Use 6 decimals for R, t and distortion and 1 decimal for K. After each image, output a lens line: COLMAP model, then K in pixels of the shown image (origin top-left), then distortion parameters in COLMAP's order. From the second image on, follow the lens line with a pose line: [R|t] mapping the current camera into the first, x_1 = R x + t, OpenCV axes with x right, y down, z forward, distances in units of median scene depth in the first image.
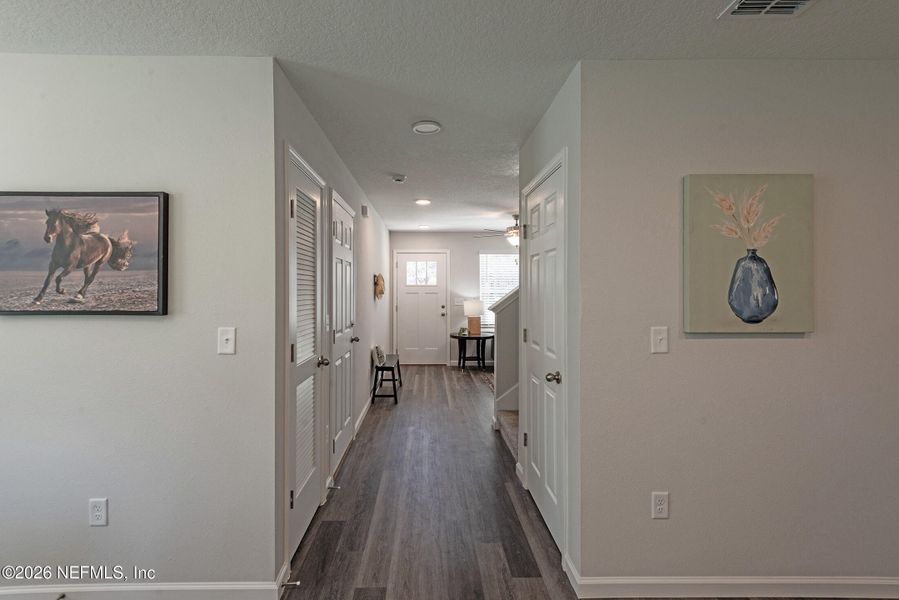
lens RADIAL K [[408.3, 0, 435.5], [0, 408.3, 288.4], [0, 0, 1]] dist [0.032795, -0.013295]
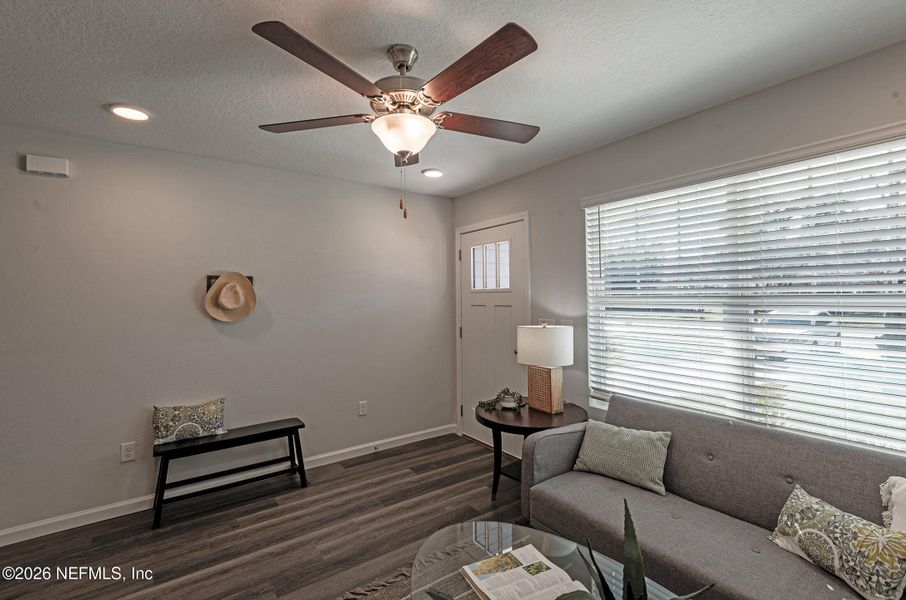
lens RADIAL K [[410.3, 0, 455.0], [0, 410.3, 287.5], [0, 0, 1]] dist [0.028487, -0.000006]
pose [[0.572115, -0.023967, -0.819823, 0.379107], [0.008919, 0.999696, -0.023001, 0.000499], [0.820125, 0.005847, 0.572155, 0.705580]]
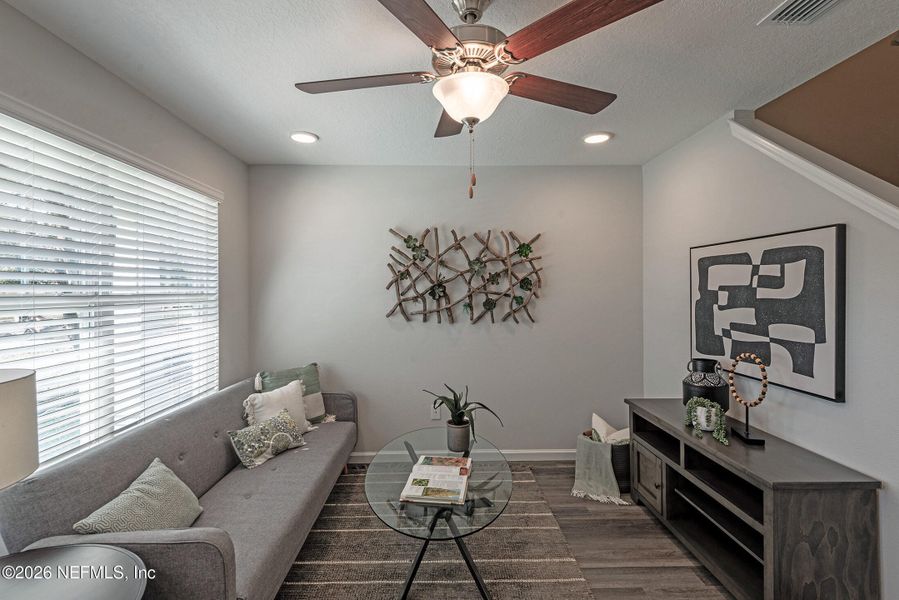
lens RADIAL K [[407.5, 0, 454.9], [0, 407.5, 290.9], [0, 0, 1]] dist [0.020901, -0.014561]
pose [[-0.002954, 0.001094, 0.999995, -0.040214], [0.005269, 0.999986, -0.001078, -0.000022], [-0.999982, 0.005266, -0.002959, 0.827560]]
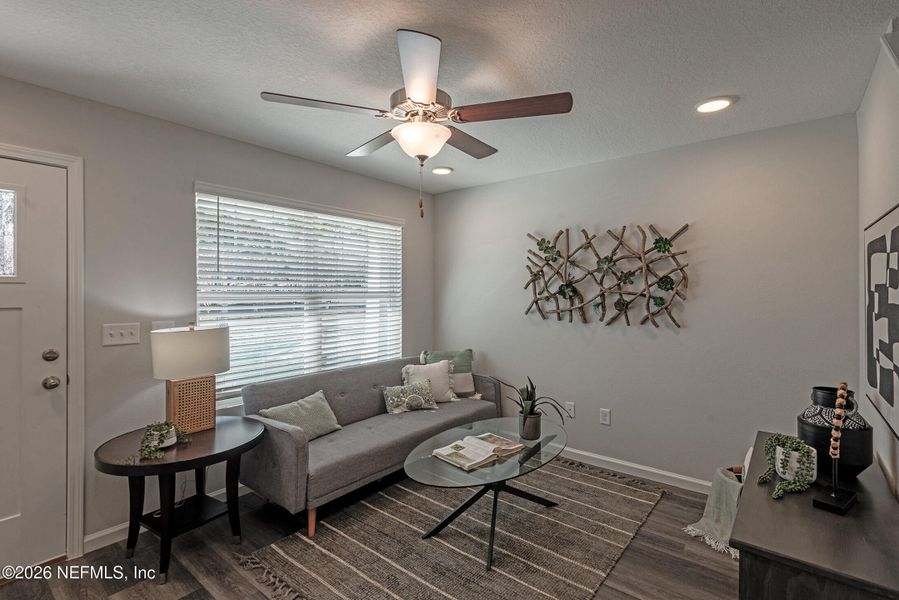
lens RADIAL K [[407.5, 0, 454.9], [0, 407.5, 290.9], [0, 0, 1]] dist [0.020901, -0.014561]
pose [[0.629999, 0.000672, 0.776596, -0.026297], [-0.000533, 1.000000, -0.000433, 0.000162], [-0.776596, -0.000141, 0.629999, 0.640155]]
